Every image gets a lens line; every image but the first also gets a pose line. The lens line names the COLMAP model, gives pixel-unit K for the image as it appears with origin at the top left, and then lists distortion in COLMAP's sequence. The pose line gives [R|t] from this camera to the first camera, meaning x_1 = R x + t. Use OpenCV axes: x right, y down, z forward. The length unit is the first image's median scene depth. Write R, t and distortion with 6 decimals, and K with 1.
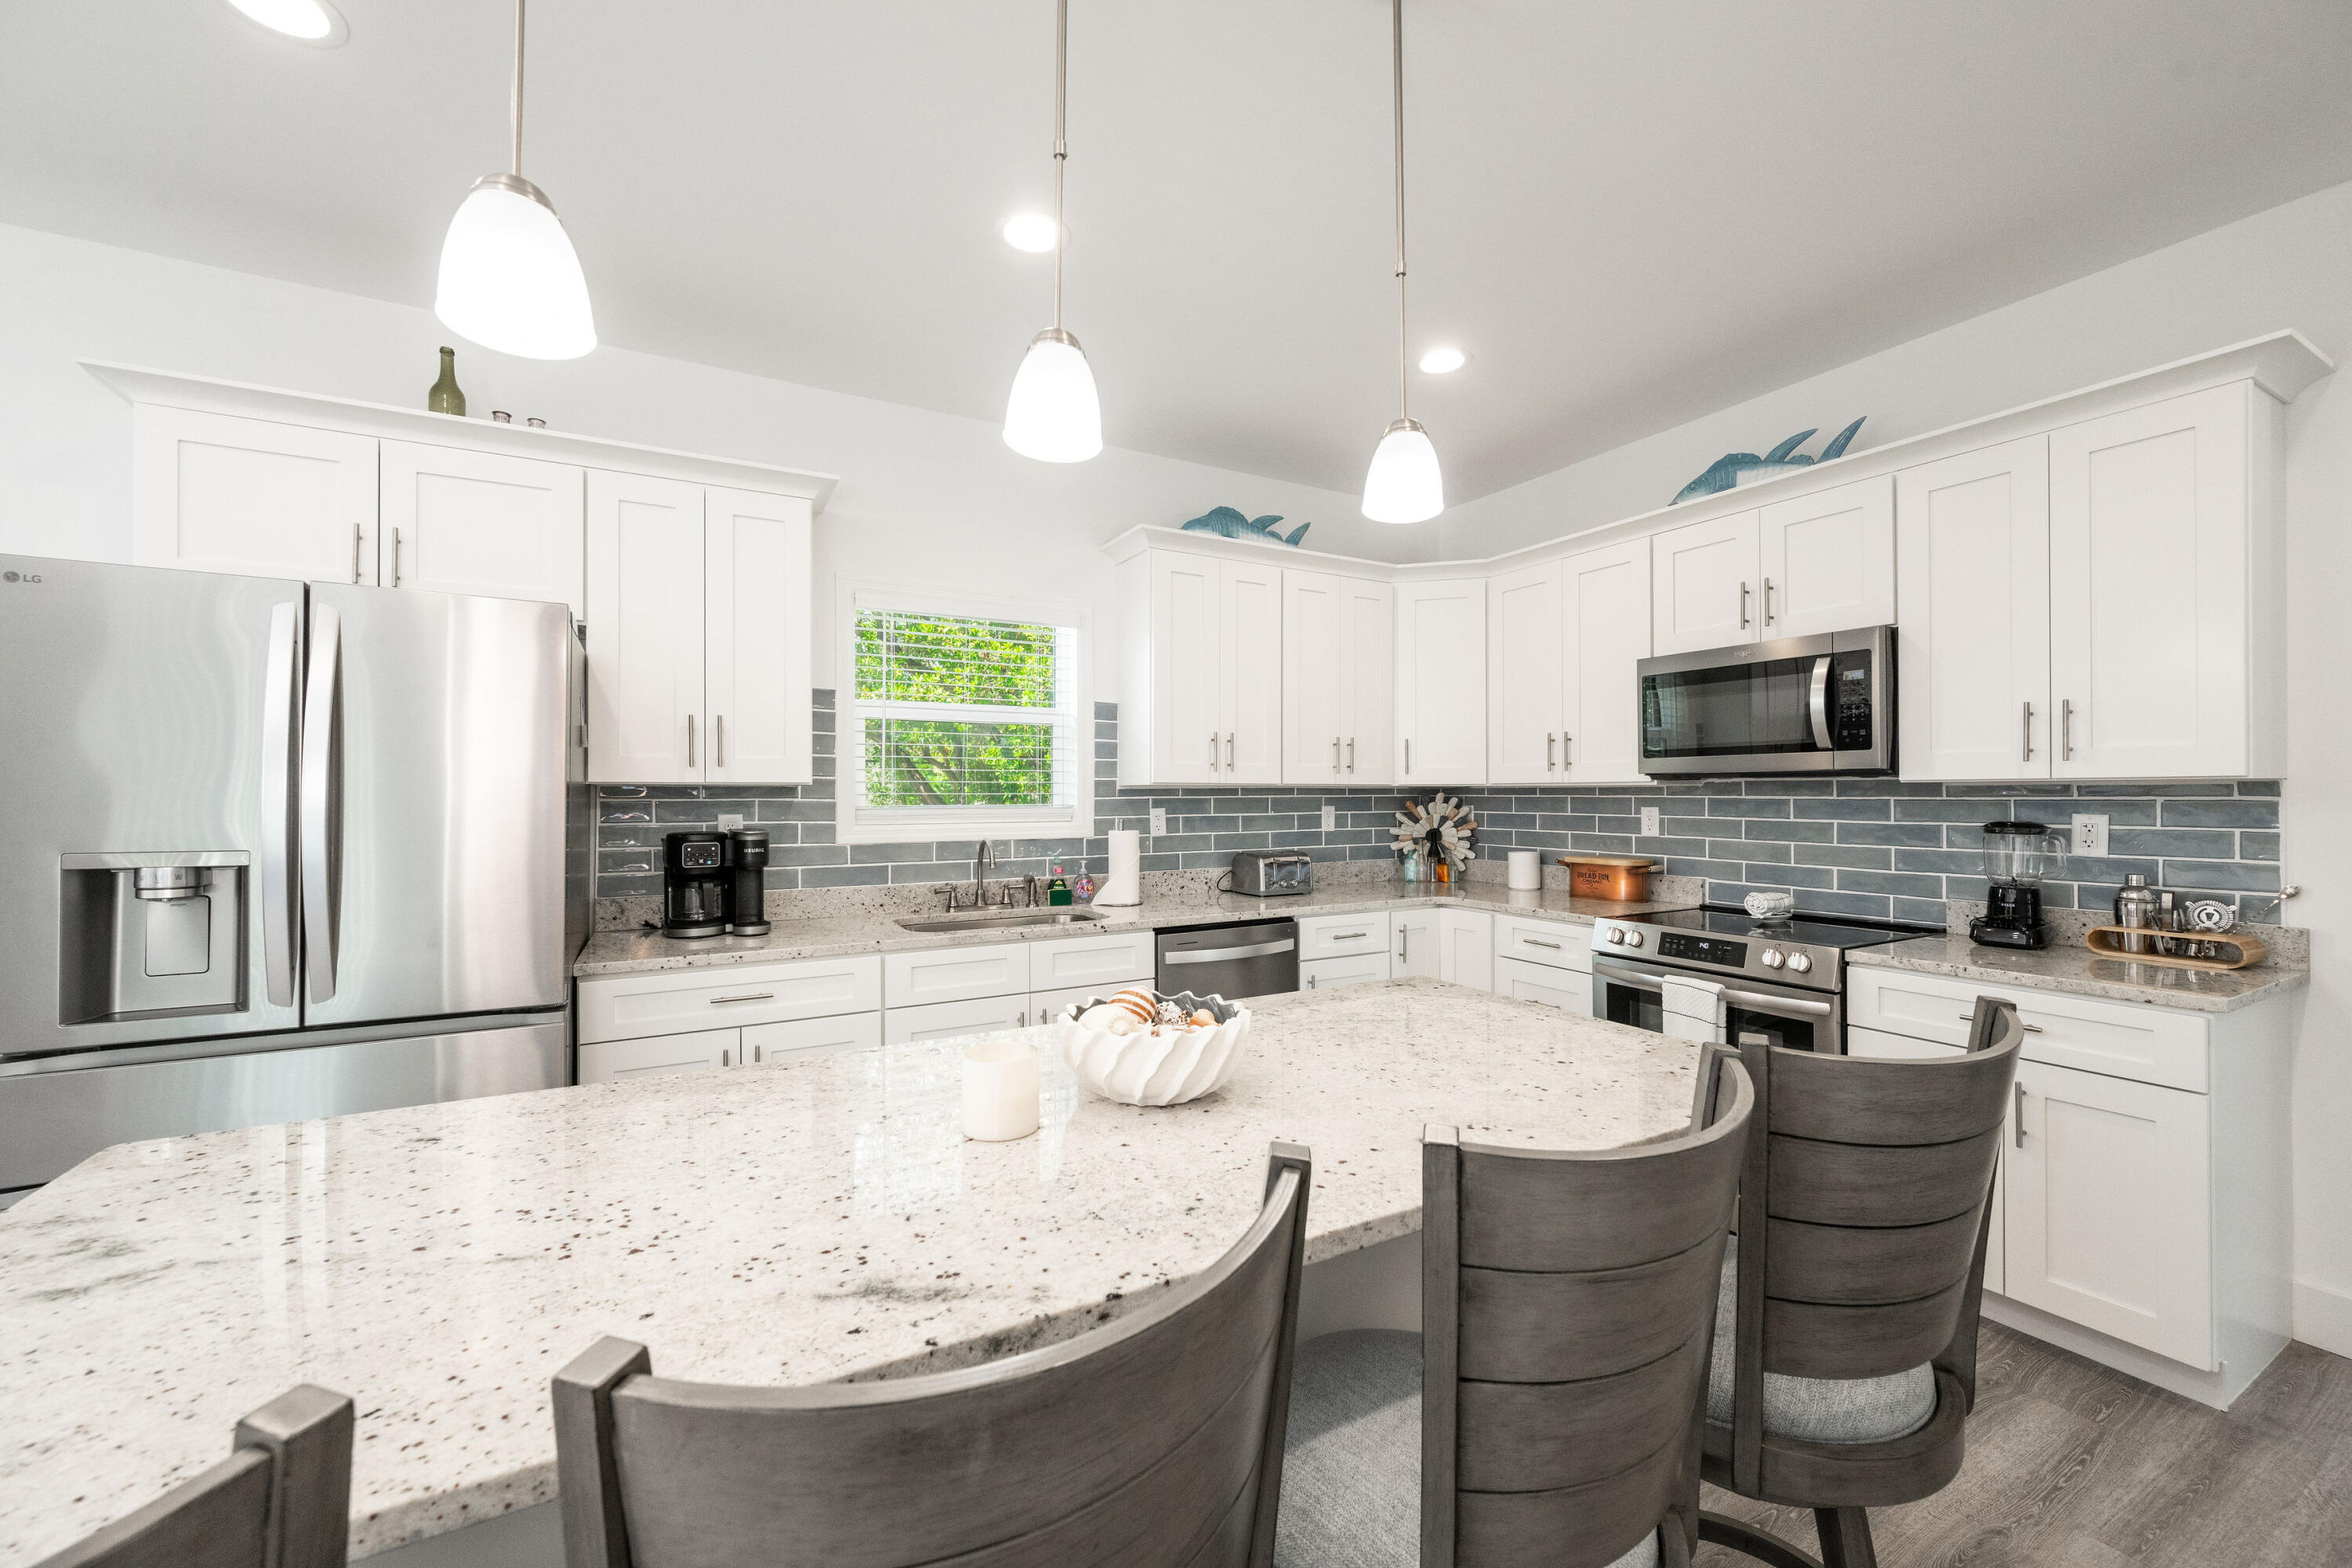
lens RADIAL K [[919.7, 0, 1178.9], [0, 919.7, 787.5], [0, 0, 1]] dist [-0.001308, 0.000052]
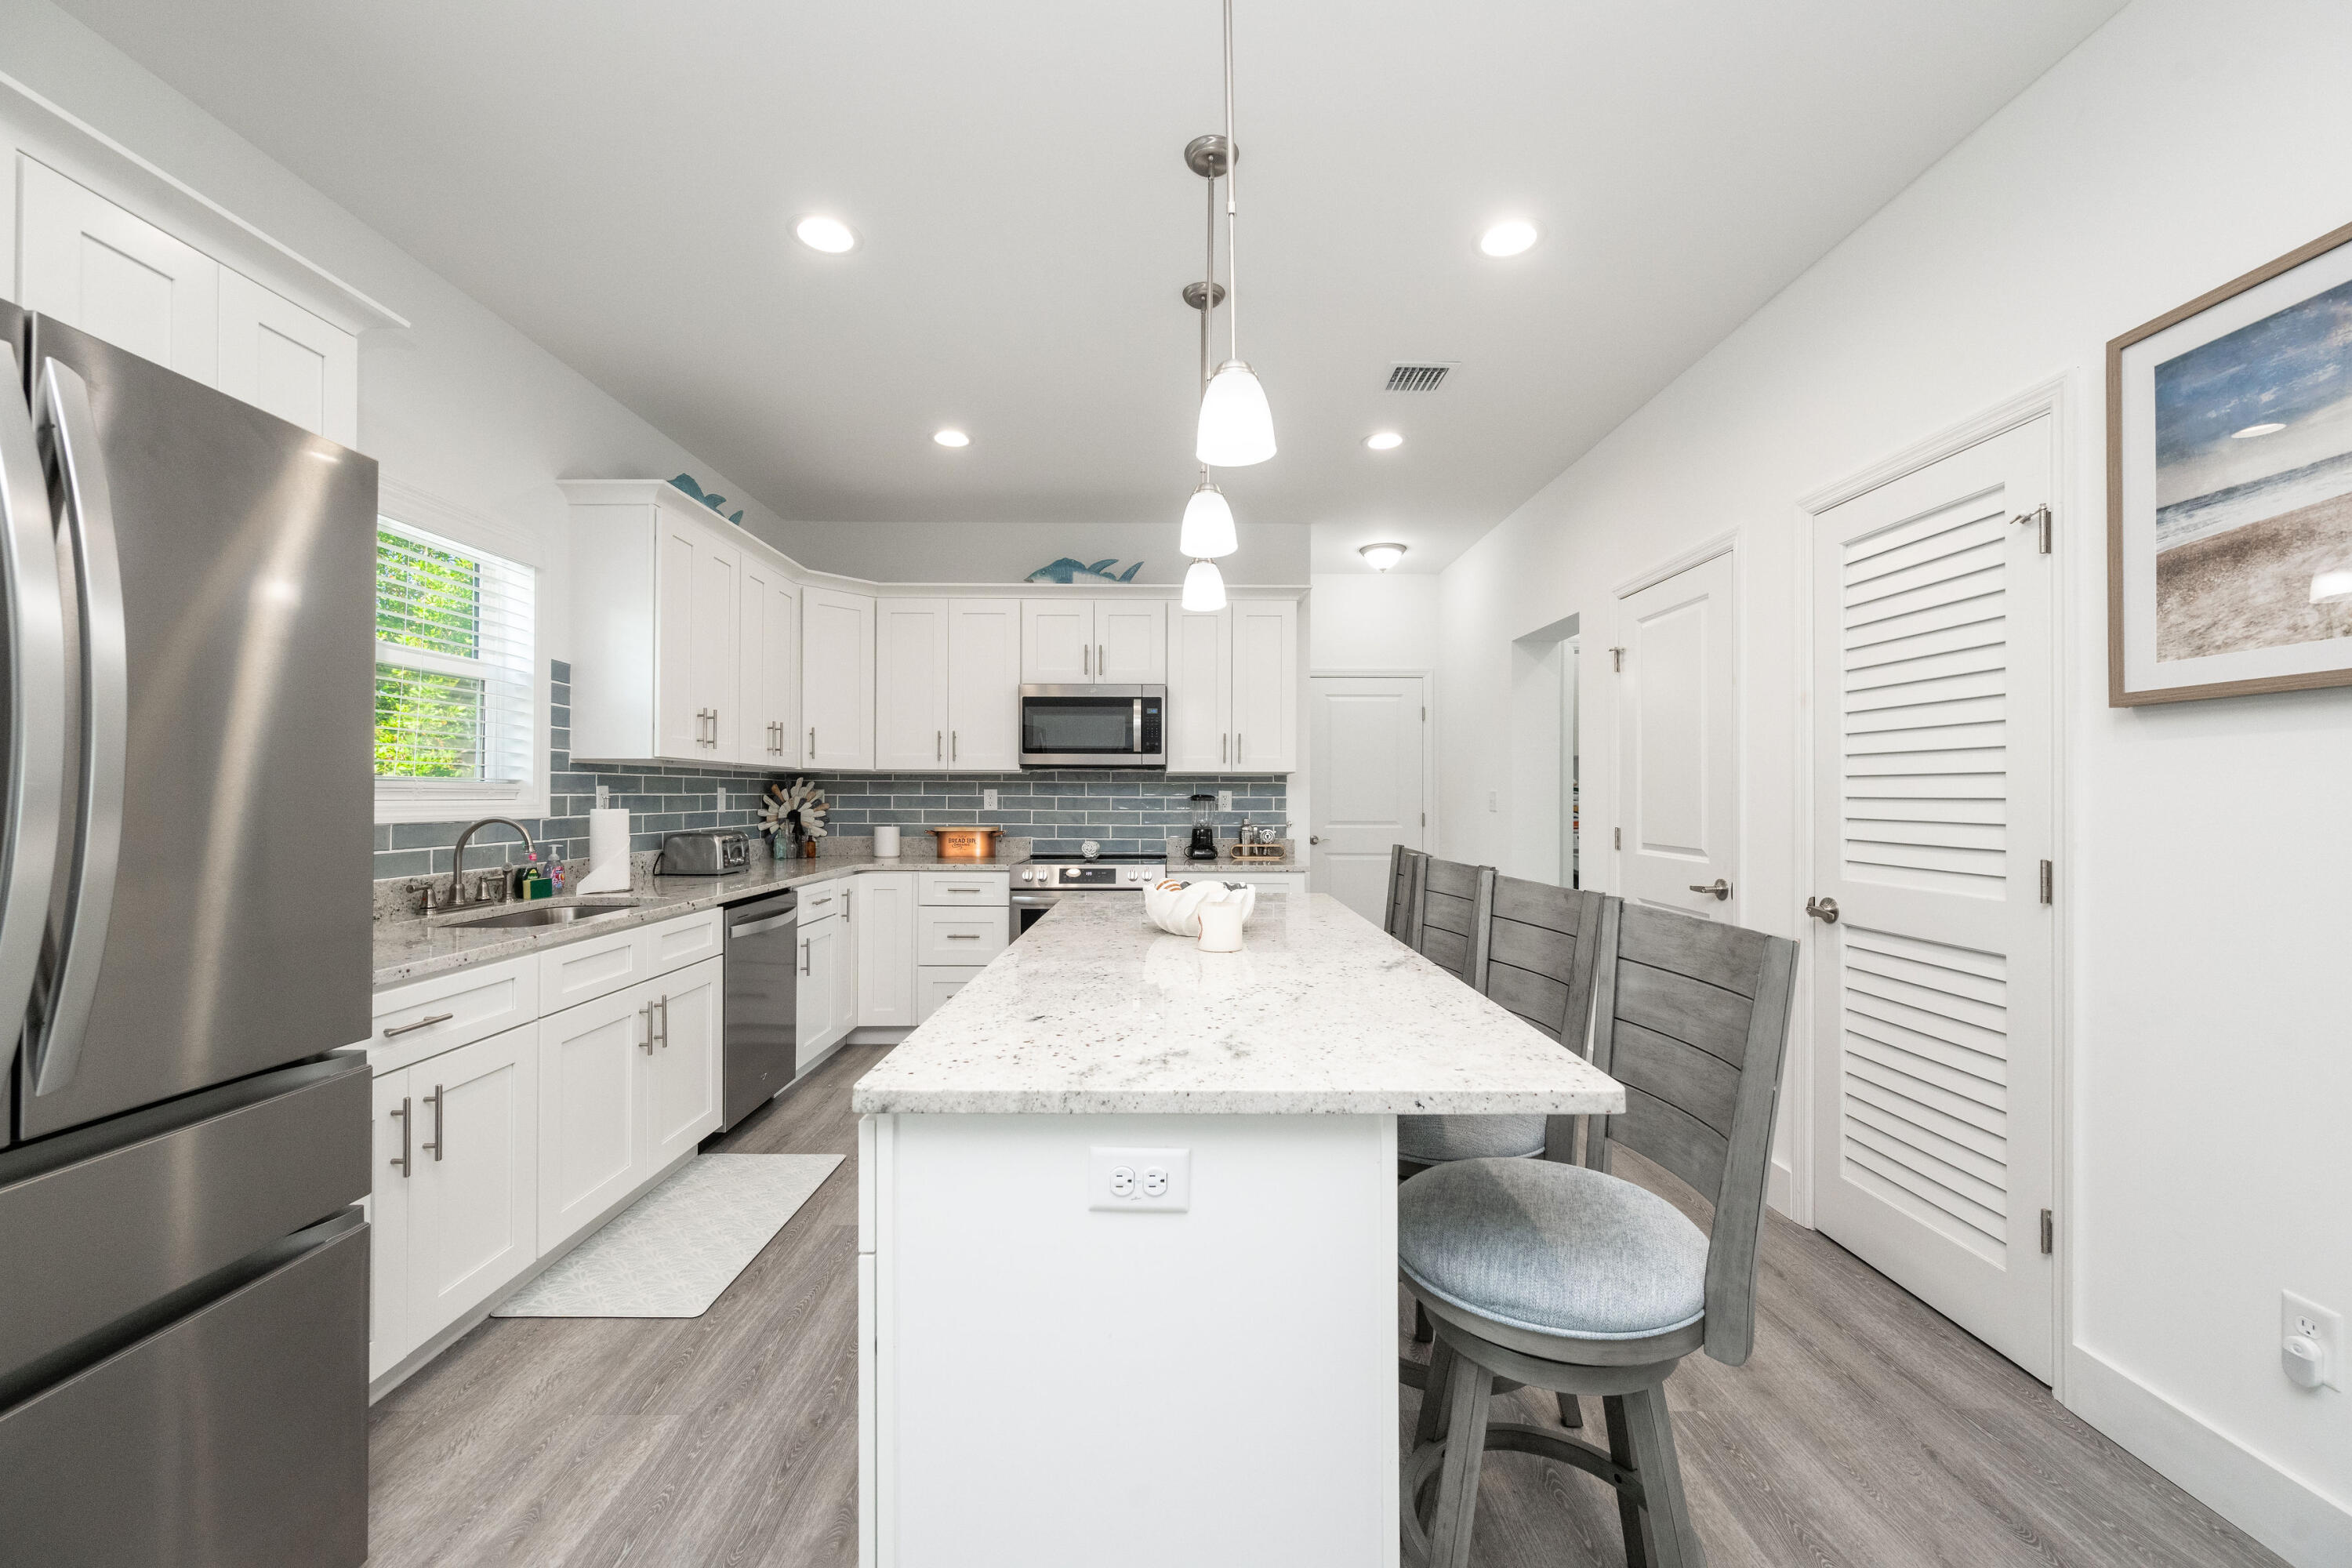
lens RADIAL K [[919.7, 0, 1185.8], [0, 919.7, 791.2], [0, 0, 1]] dist [-0.001308, 0.000052]
pose [[0.473887, 0.008829, 0.880541, -0.580687], [-0.010256, 0.999937, -0.004507, 0.027871], [-0.880526, -0.006895, 0.473948, 0.081969]]
